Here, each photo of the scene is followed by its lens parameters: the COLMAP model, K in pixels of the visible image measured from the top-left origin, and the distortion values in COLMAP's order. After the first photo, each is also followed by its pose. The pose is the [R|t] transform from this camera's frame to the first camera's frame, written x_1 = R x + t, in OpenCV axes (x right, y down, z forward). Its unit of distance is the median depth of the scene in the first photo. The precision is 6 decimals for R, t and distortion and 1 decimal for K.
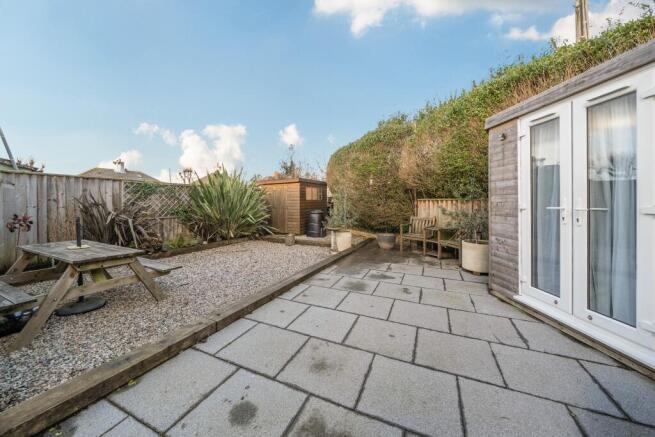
lens RADIAL K [[243.0, 0, 317.6], [0, 243.0, 200.0], [0, 0, 1]] dist [-0.000024, -0.000058]
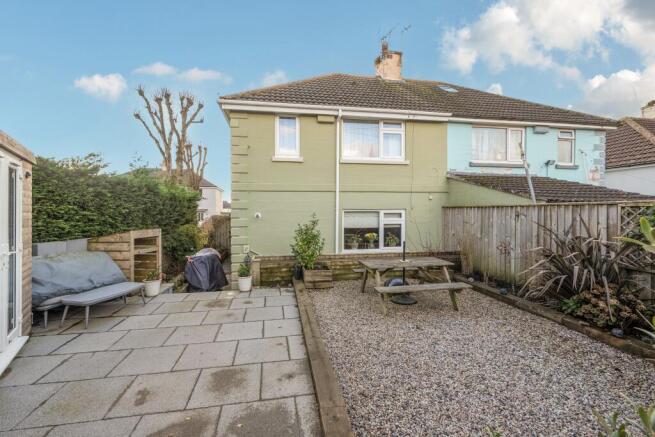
lens RADIAL K [[282.6, 0, 325.1], [0, 282.6, 216.2], [0, 0, 1]] dist [0.000452, 0.000115]
pose [[-0.809203, 0.005510, -0.587503, 0.414823], [0.000137, 0.999958, 0.009190, -0.093370], [0.587529, 0.007356, -0.809170, 1.879503]]
